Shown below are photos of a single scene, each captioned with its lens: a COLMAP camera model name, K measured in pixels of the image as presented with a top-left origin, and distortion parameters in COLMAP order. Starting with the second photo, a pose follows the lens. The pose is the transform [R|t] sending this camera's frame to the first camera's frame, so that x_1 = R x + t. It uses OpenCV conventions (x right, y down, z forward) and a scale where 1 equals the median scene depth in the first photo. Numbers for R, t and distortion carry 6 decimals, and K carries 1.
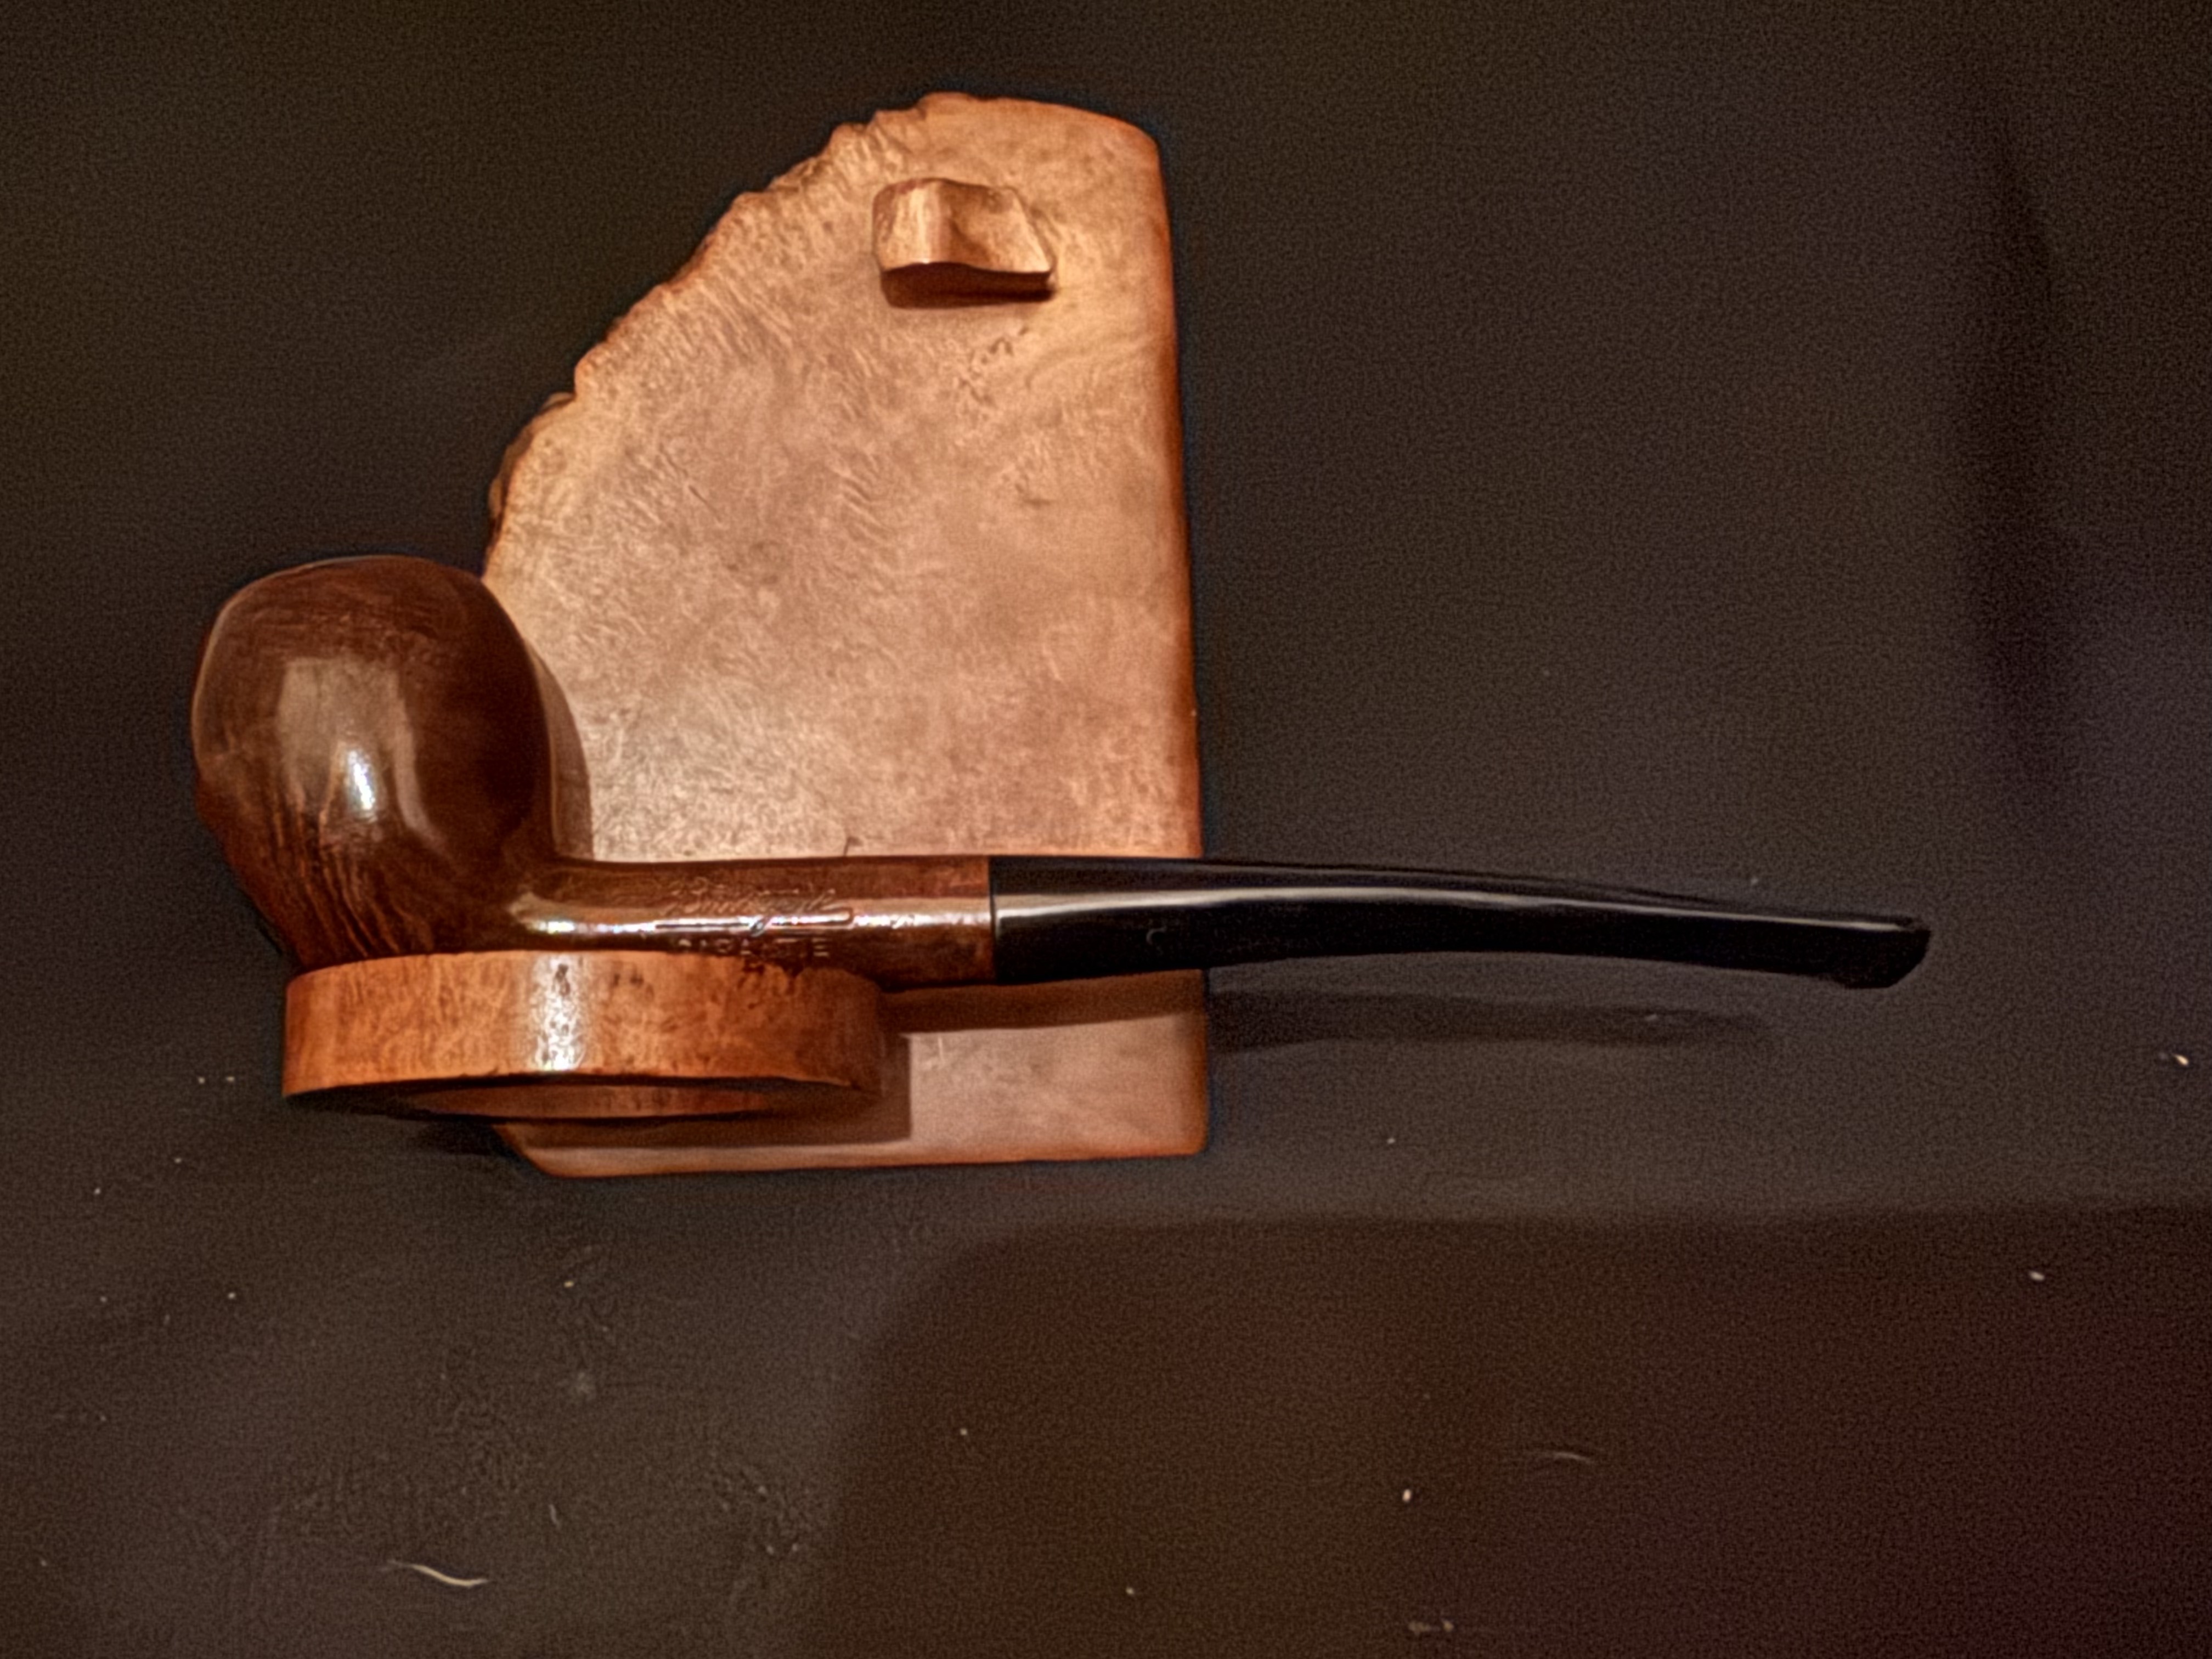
lens RADIAL K [[2345.6, 0, 944.4], [0, 2345.6, 827.3], [0, 0, 1]] dist [0.002622, 0.000000]
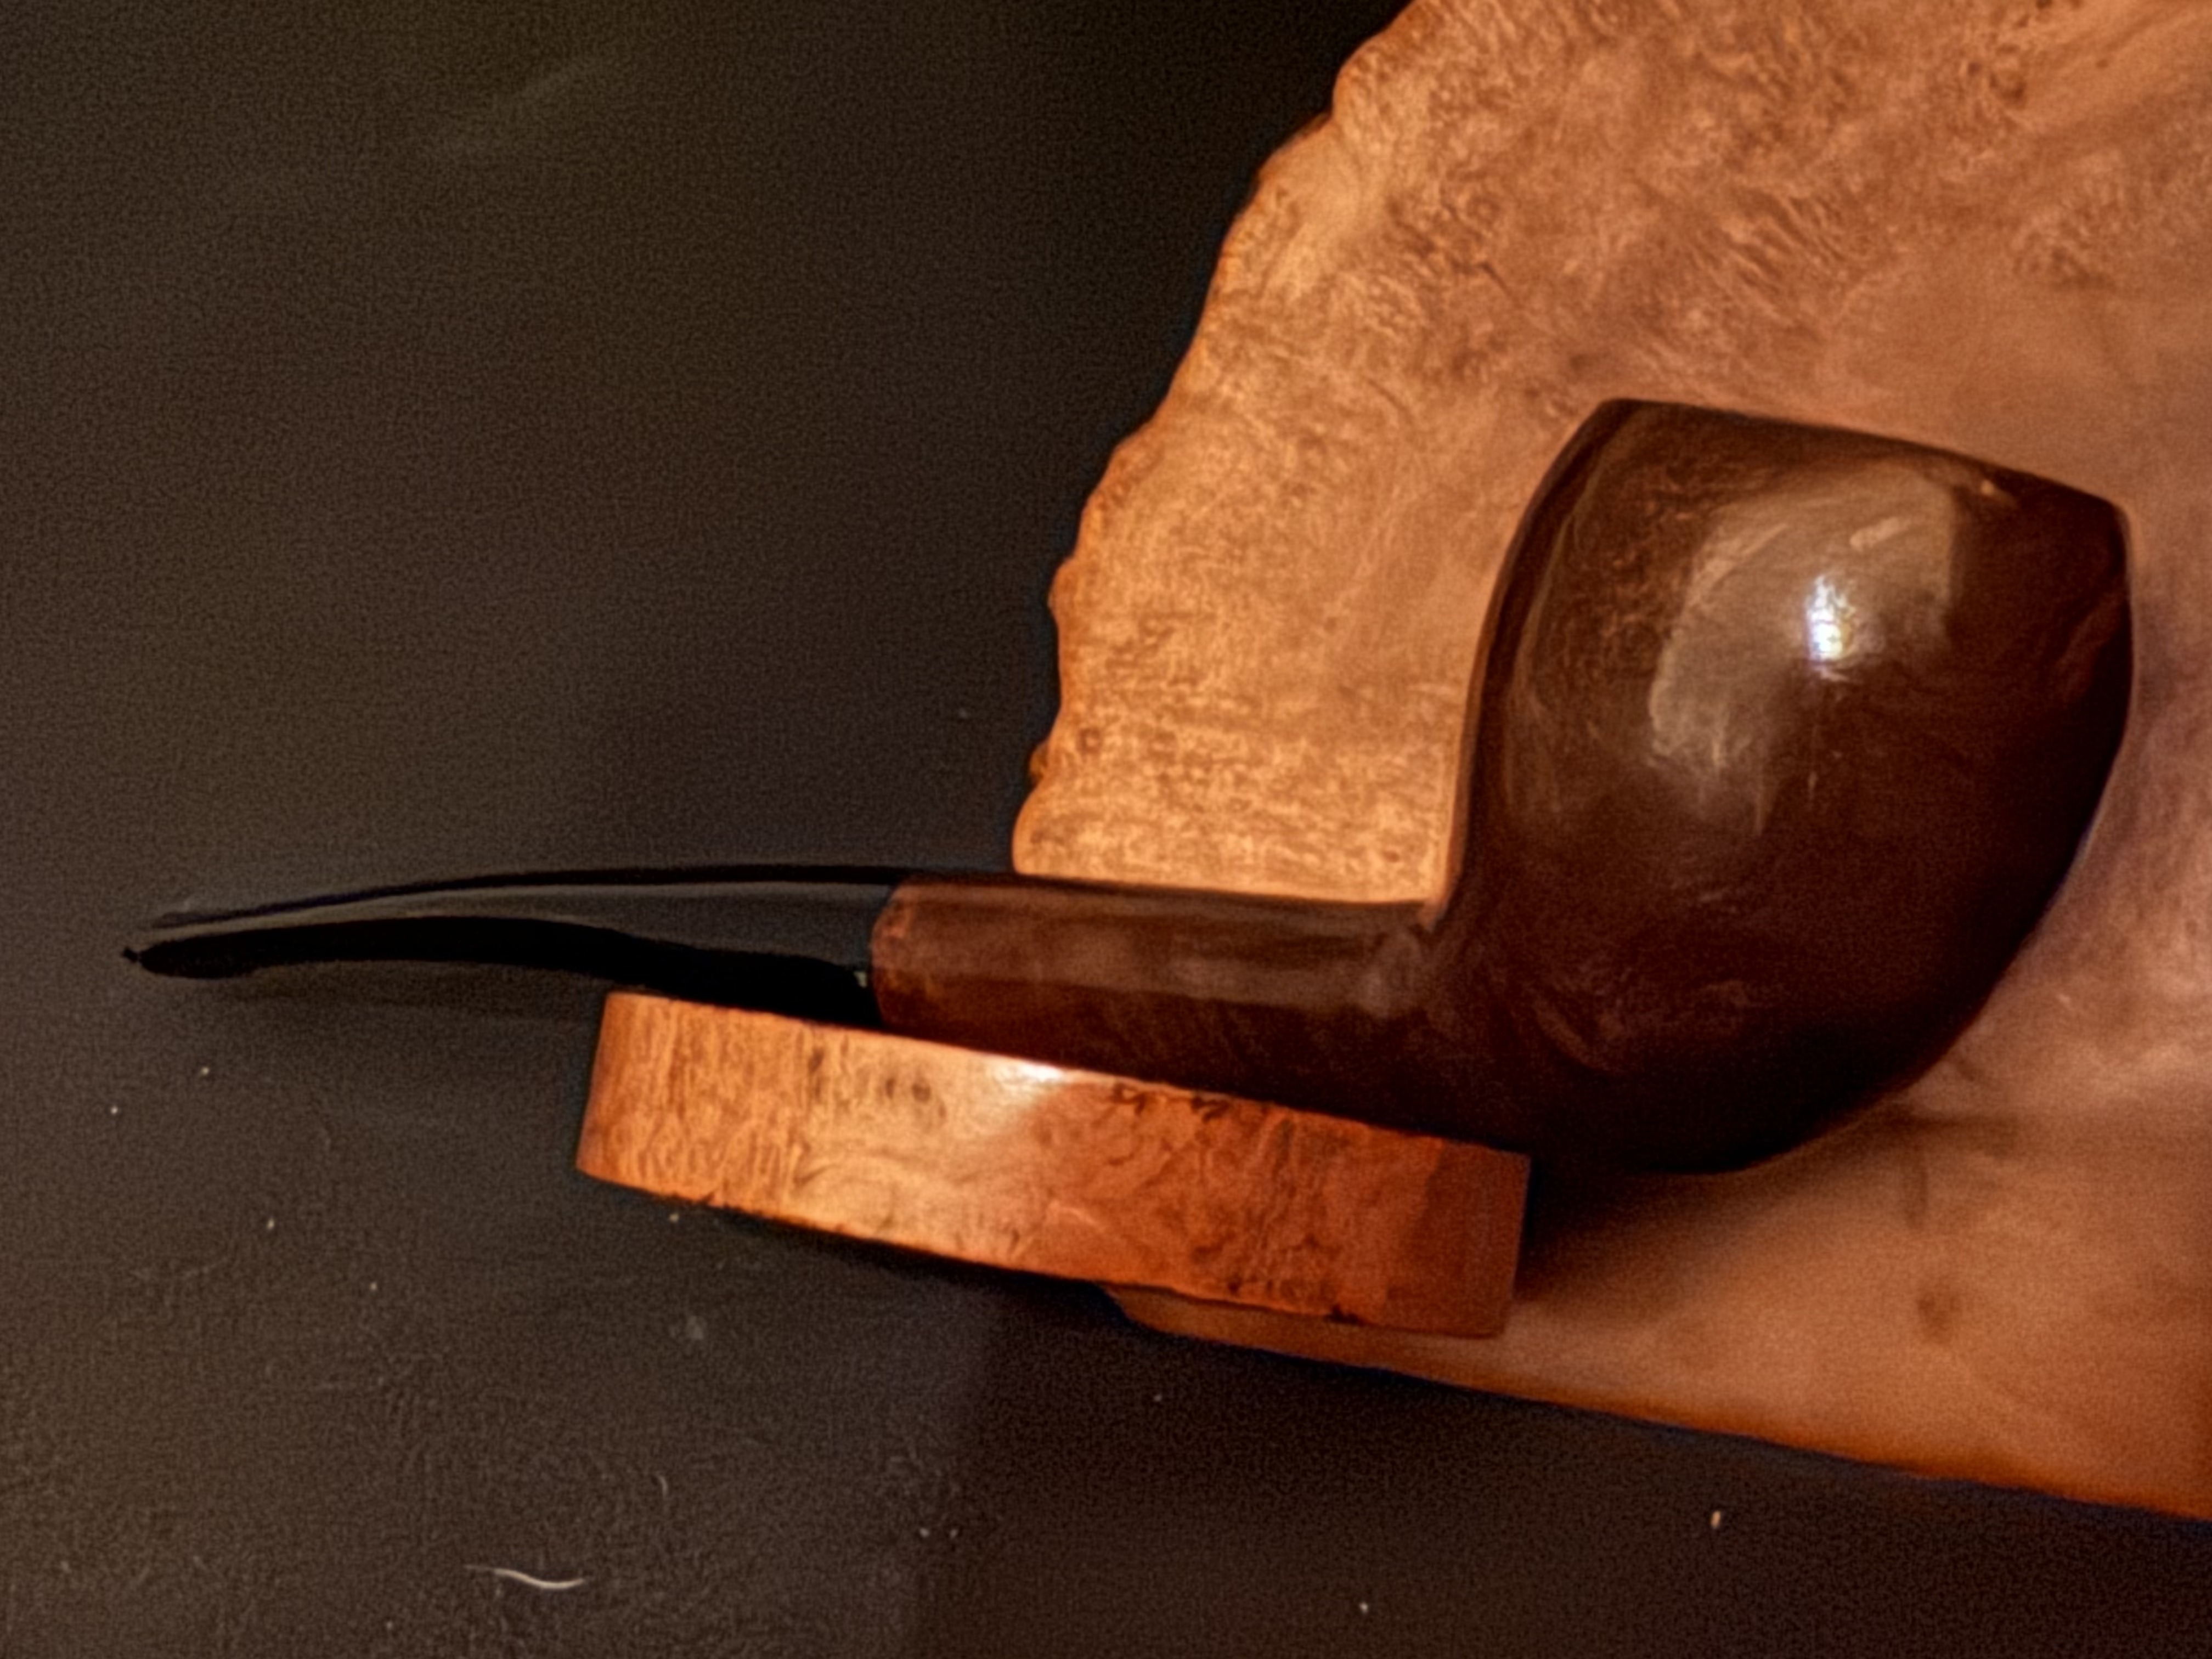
lens RADIAL K [[2868.4, 0, 853.2], [0, 2868.4, 850.0], [0, 0, 1]] dist [-0.018312, 0.000000]
pose [[0.801422, 0.107907, -0.588285, 0.217167], [-0.069143, 0.993711, 0.088080, -0.046629], [0.594090, -0.029914, 0.803842, 0.296383]]
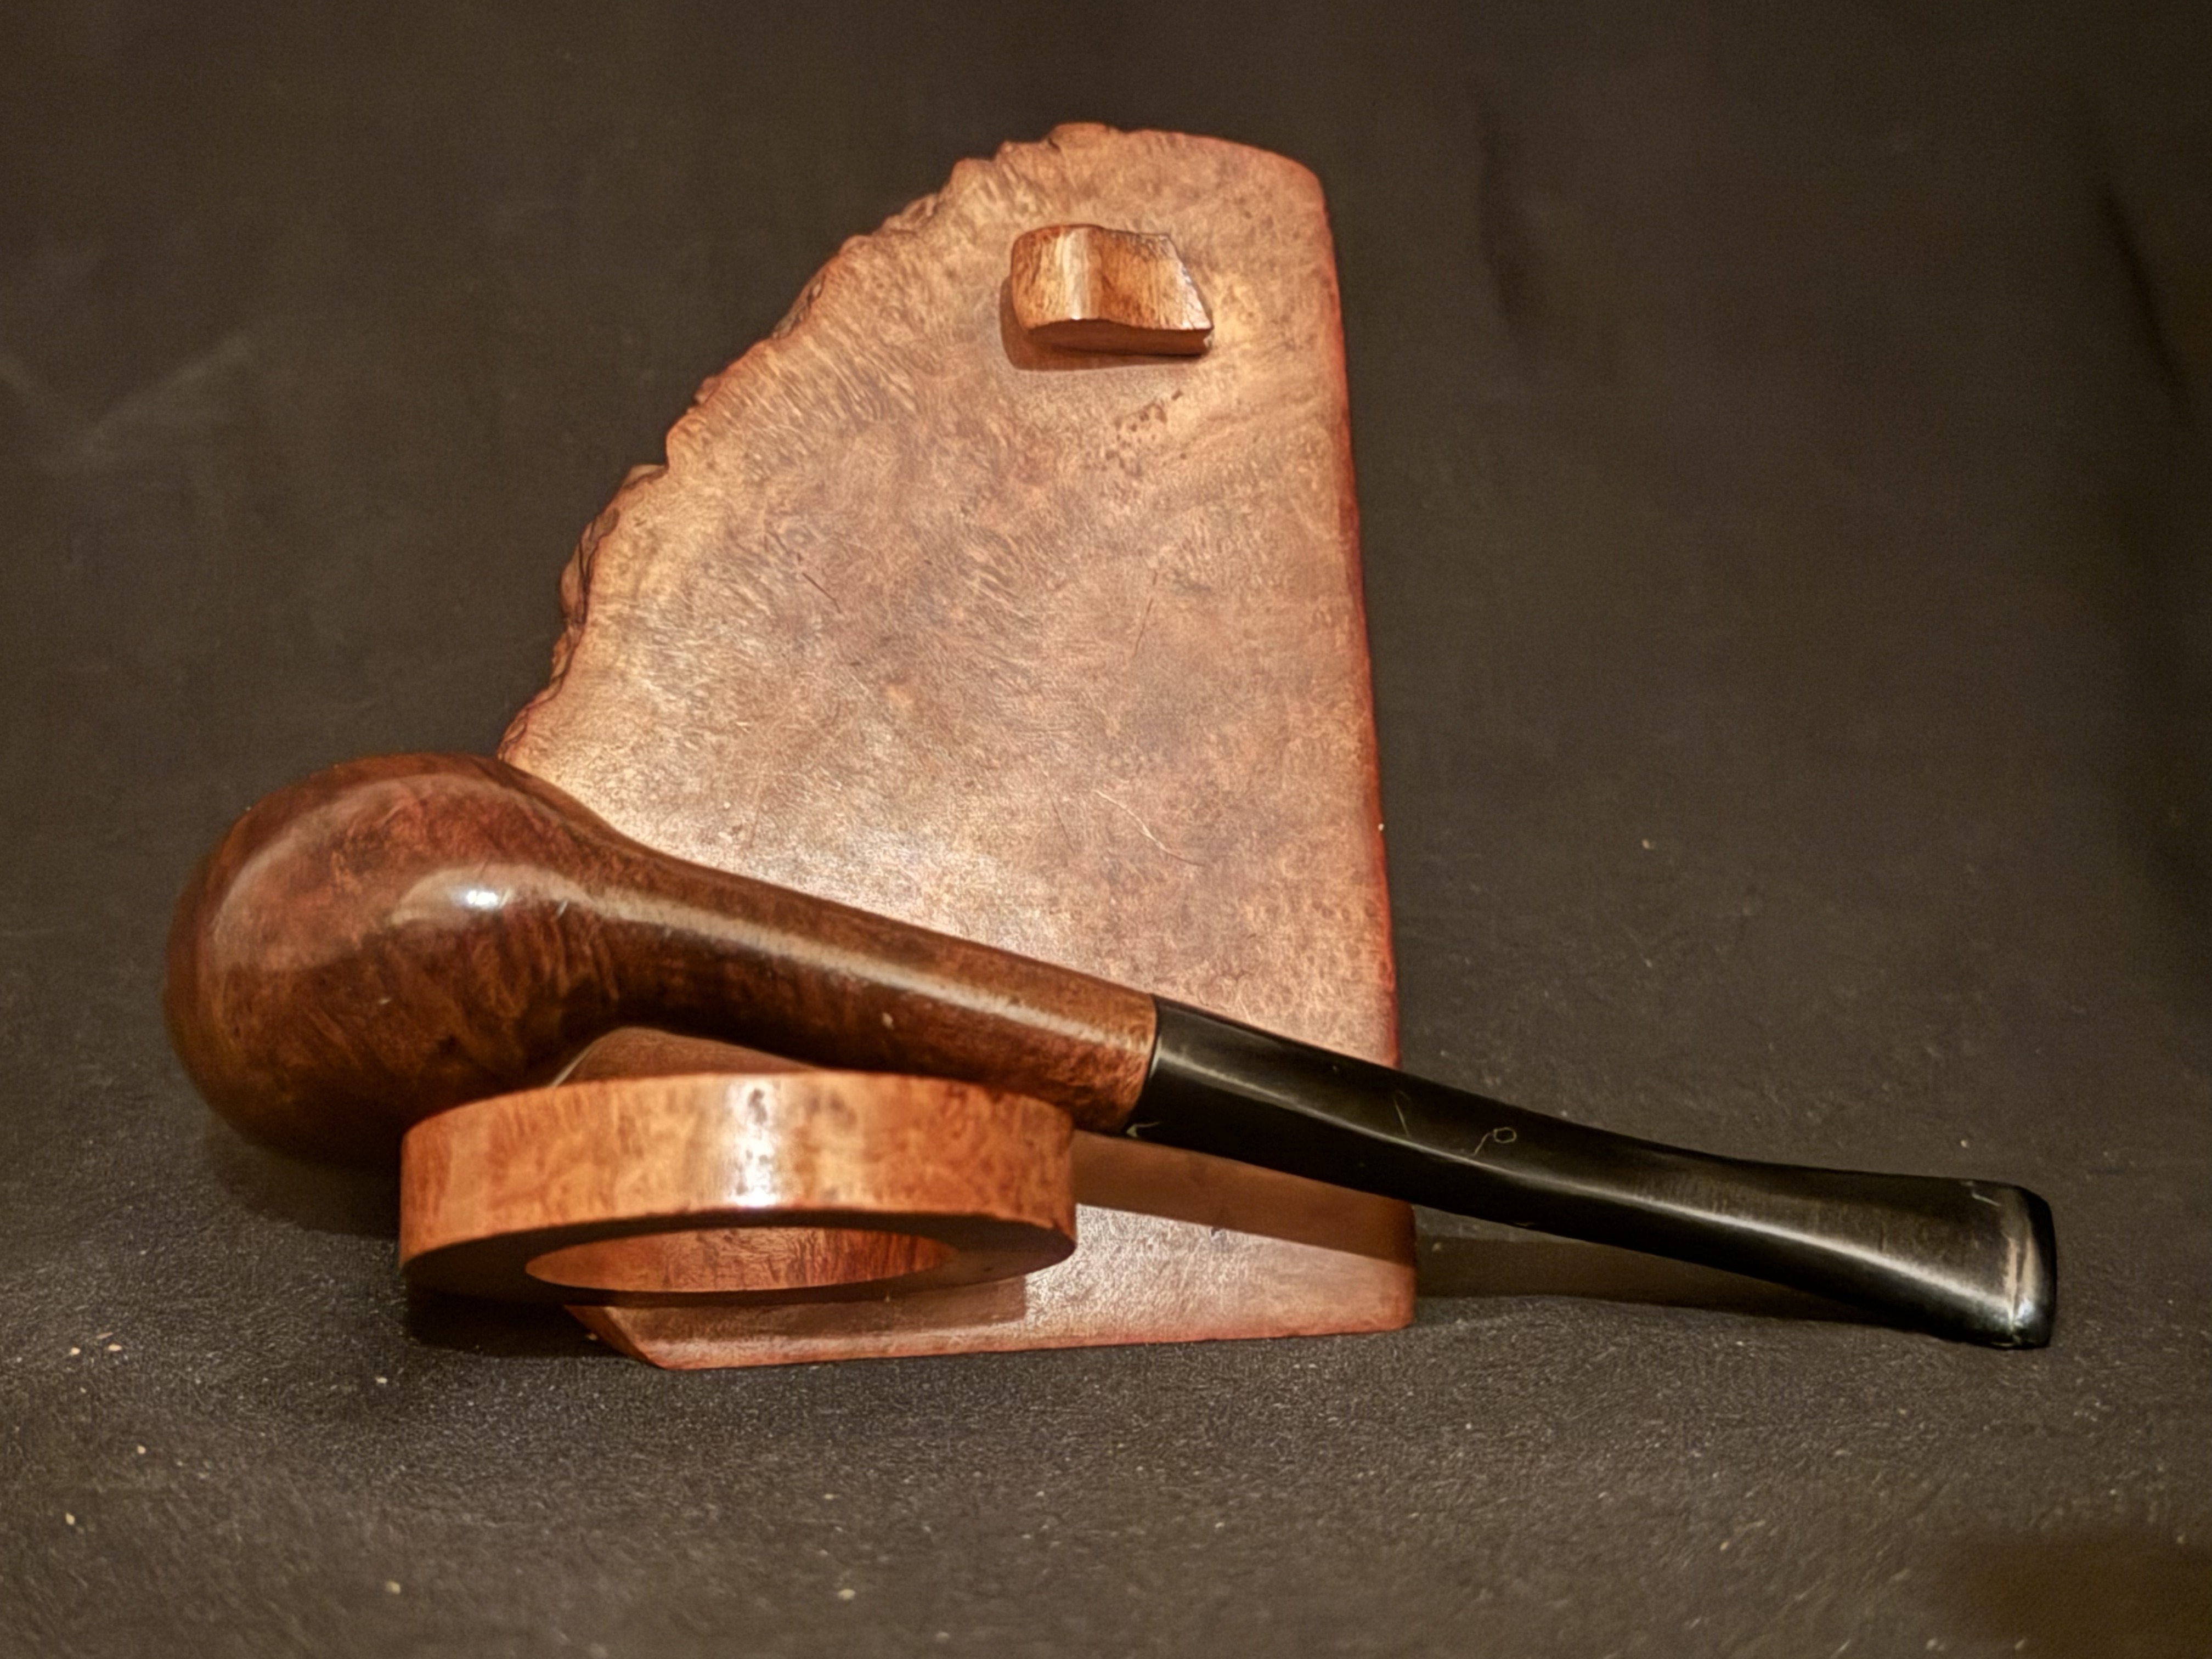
lens RADIAL K [[3376.3, 0, 1113.6], [0, 3376.3, 827.2], [0, 0, 1]] dist [0.202248, 0.000000]
pose [[0.996362, -0.010652, 0.084557, -0.101380], [0.016475, 0.997517, -0.068473, 0.037263], [-0.083618, 0.069617, 0.994063, -0.253636]]
